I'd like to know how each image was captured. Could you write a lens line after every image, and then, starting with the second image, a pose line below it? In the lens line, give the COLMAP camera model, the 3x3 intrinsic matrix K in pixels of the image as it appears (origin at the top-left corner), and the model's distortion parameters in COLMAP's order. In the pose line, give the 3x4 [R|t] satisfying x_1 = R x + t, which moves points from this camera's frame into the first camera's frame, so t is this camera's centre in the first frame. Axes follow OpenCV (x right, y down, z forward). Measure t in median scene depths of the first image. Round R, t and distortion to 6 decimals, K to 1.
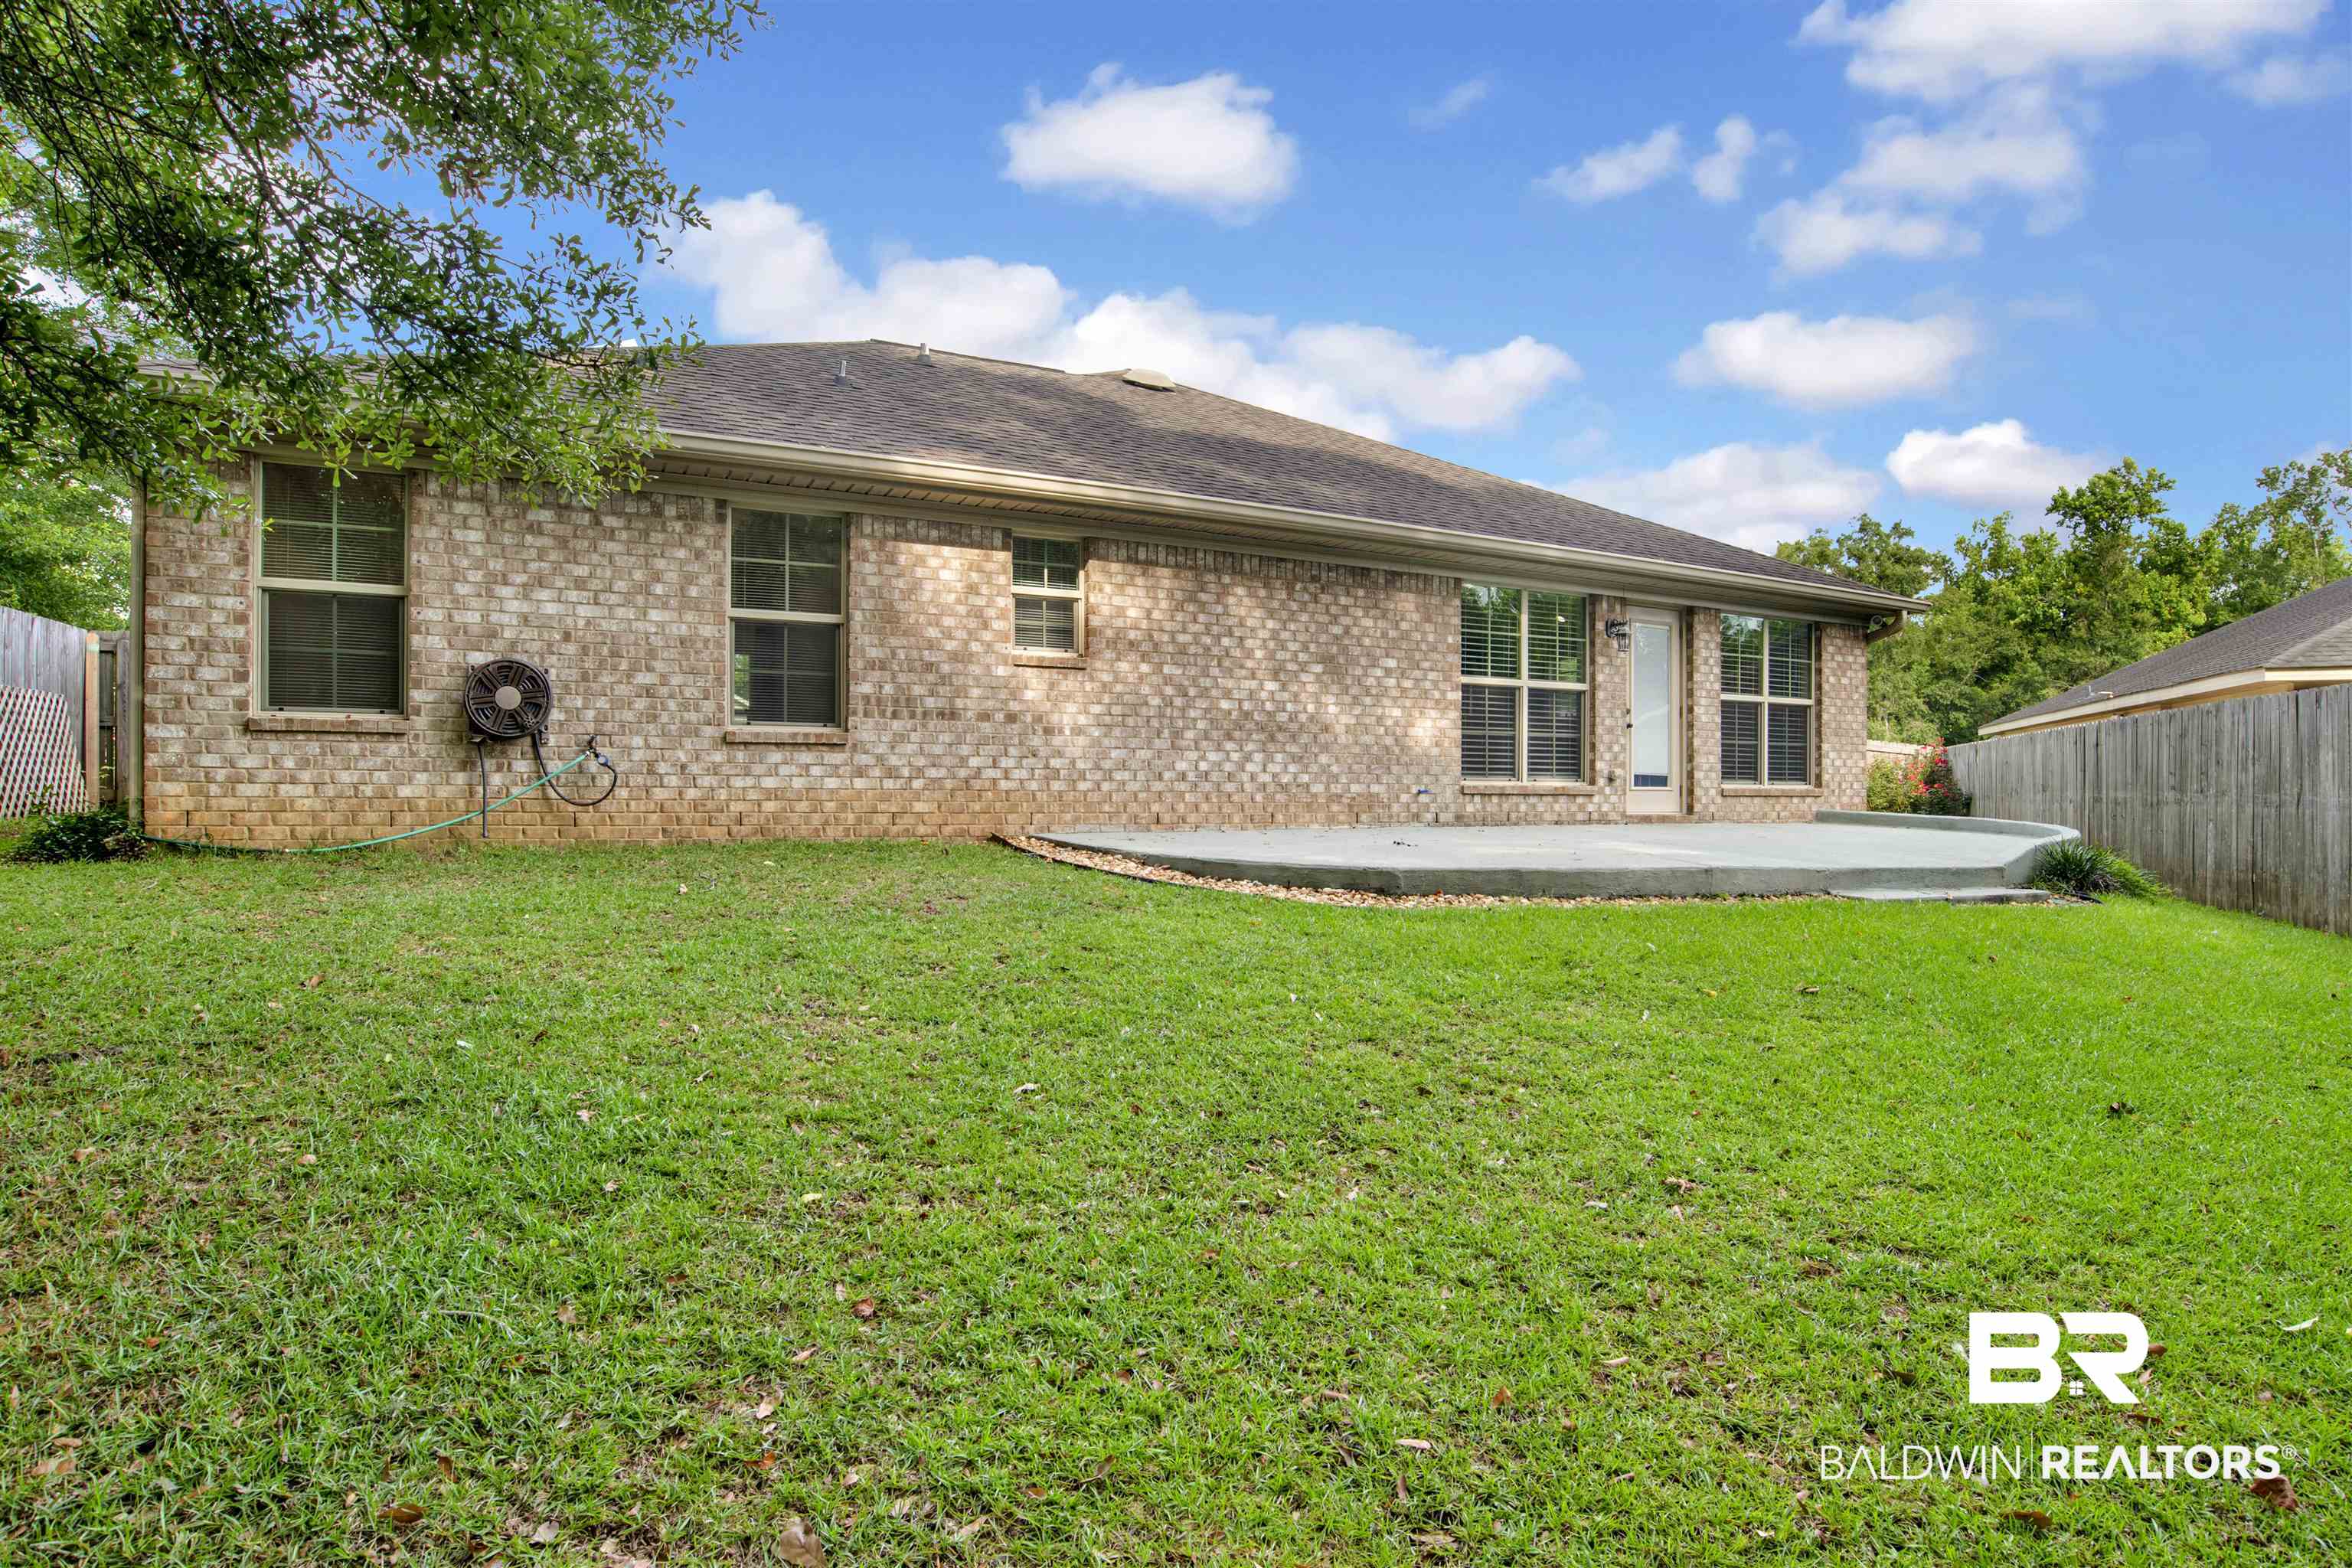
lens RADIAL K [[1223.8, 0, 1176.0], [0, 1223.8, 784.0], [0, 0, 1]] dist [-0.079419, 0.031507]
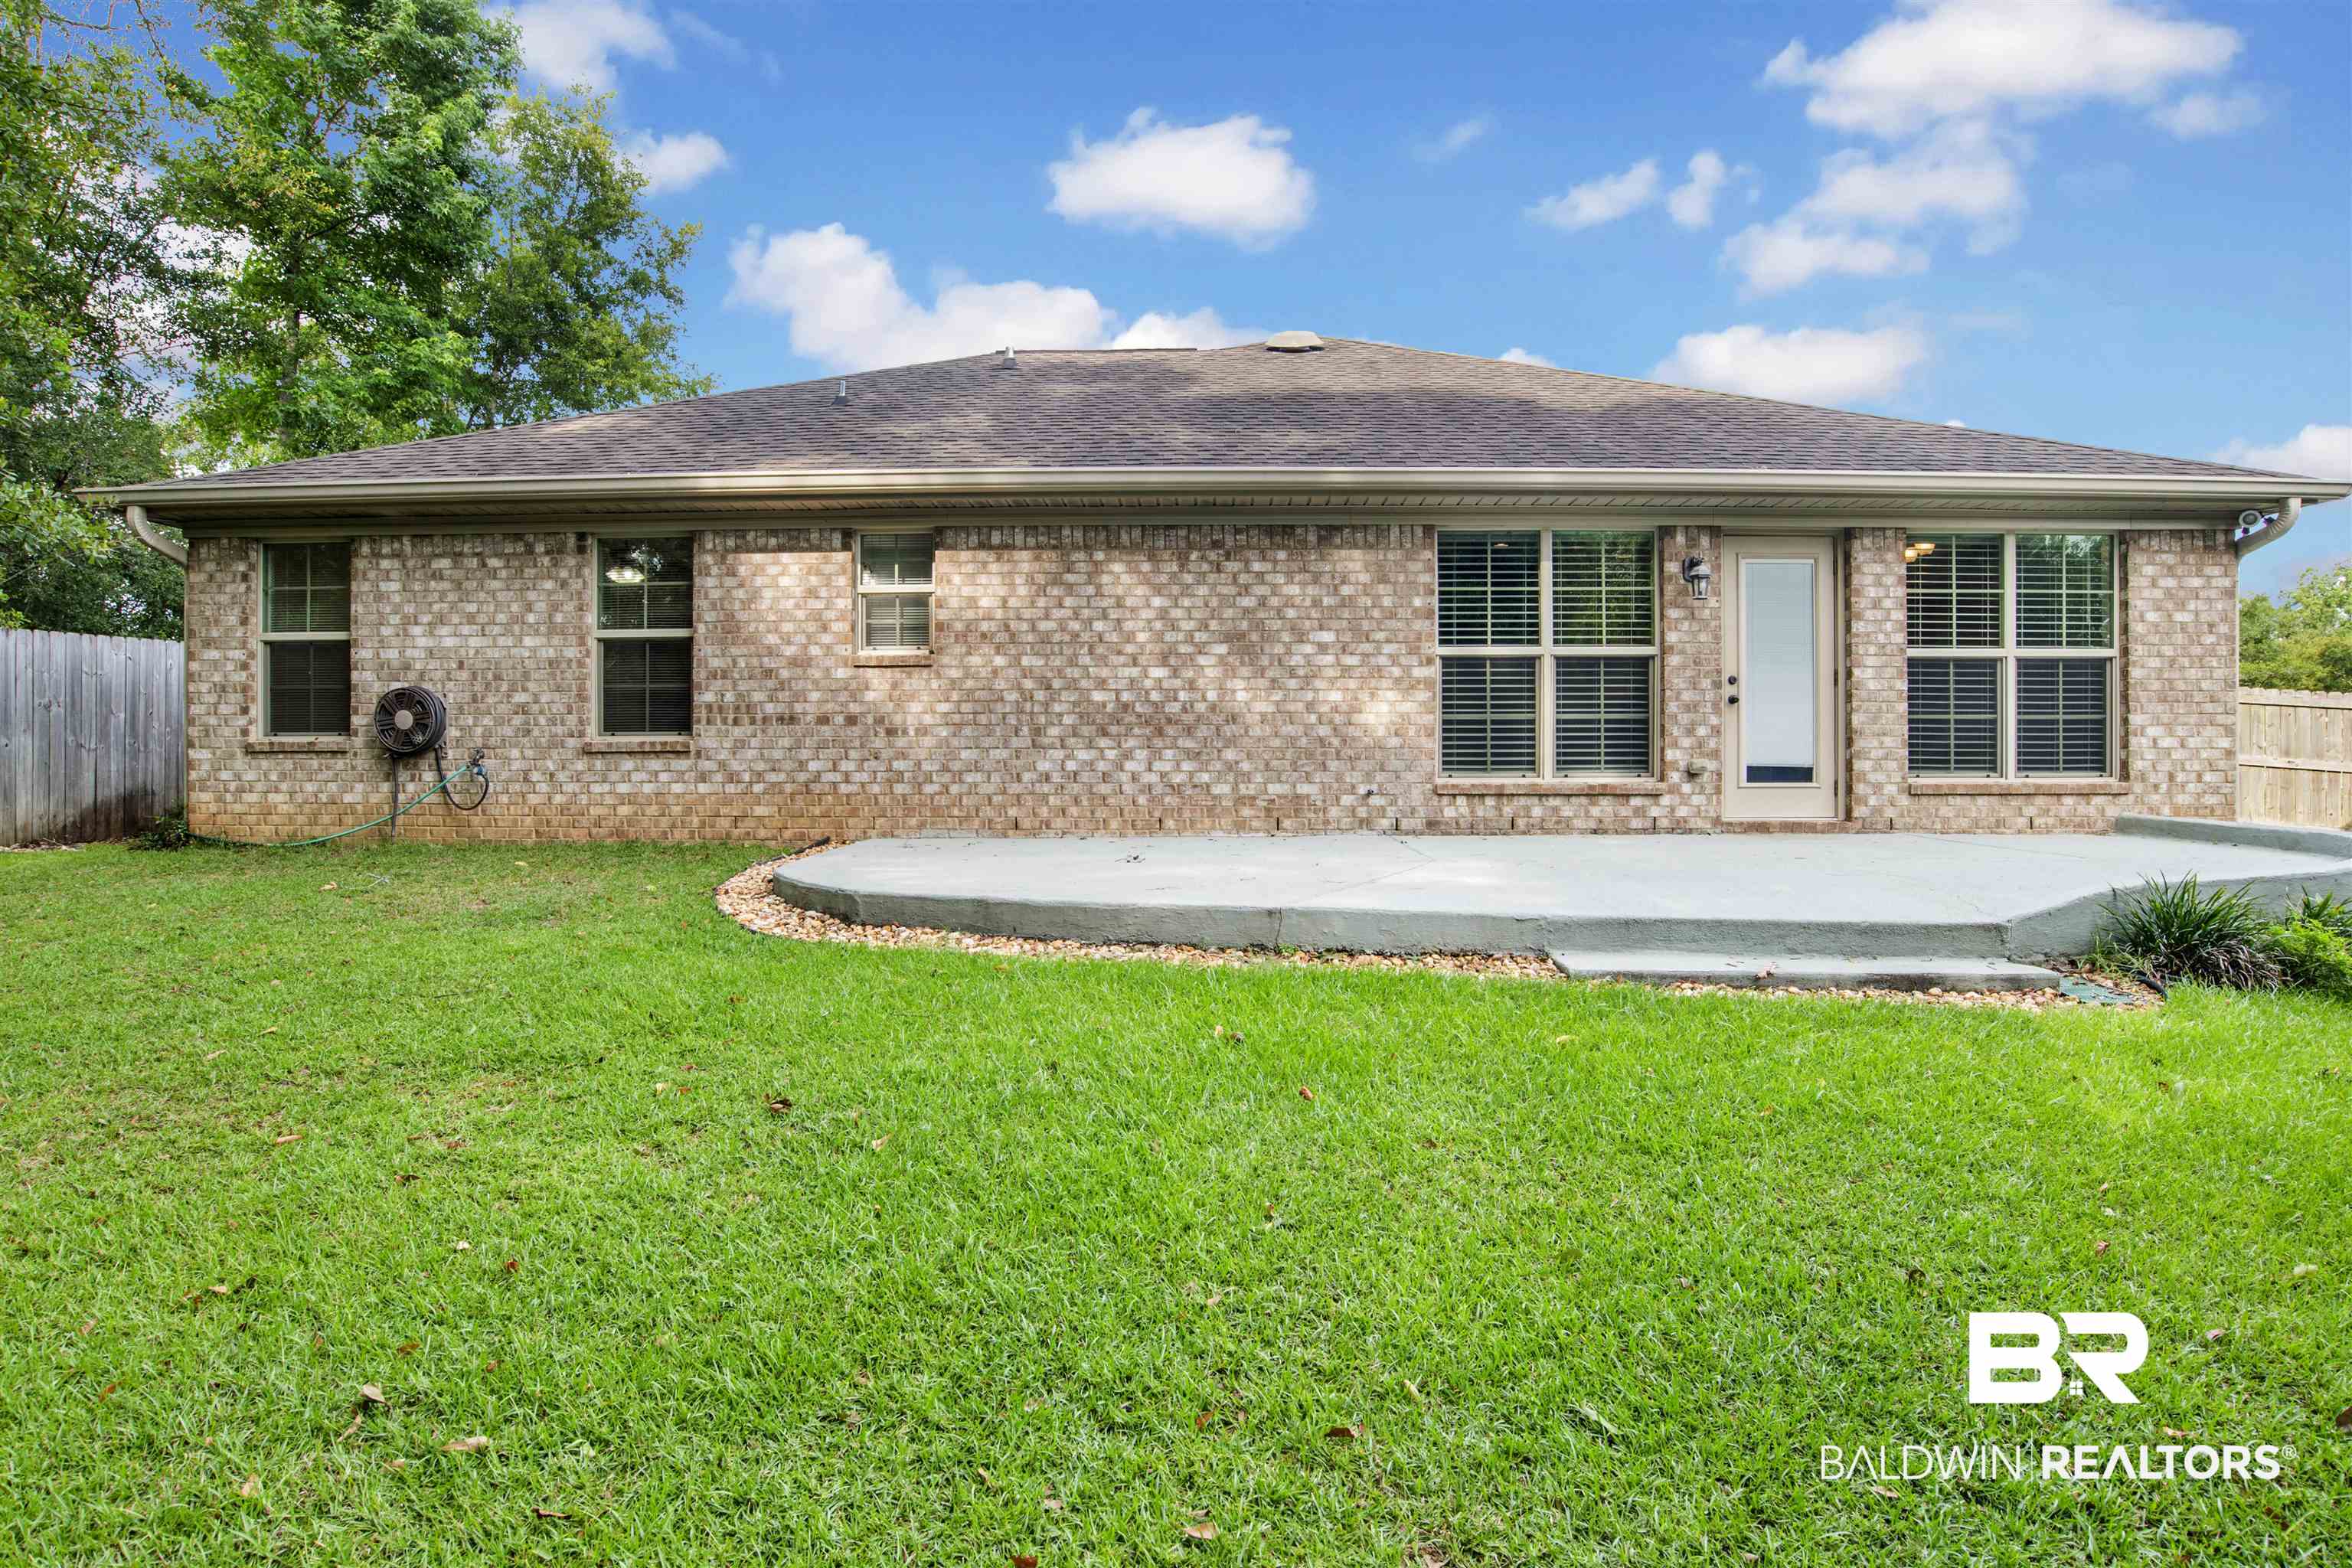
lens RADIAL K [[1223.8, 0, 1176.0], [0, 1223.8, 784.0], [0, 0, 1]] dist [-0.079419, 0.031507]
pose [[0.879587, -0.010686, -0.475618, 0.526463], [0.009153, 0.999943, -0.005538, 0.004668], [0.475650, 0.000517, 0.879635, 0.247937]]
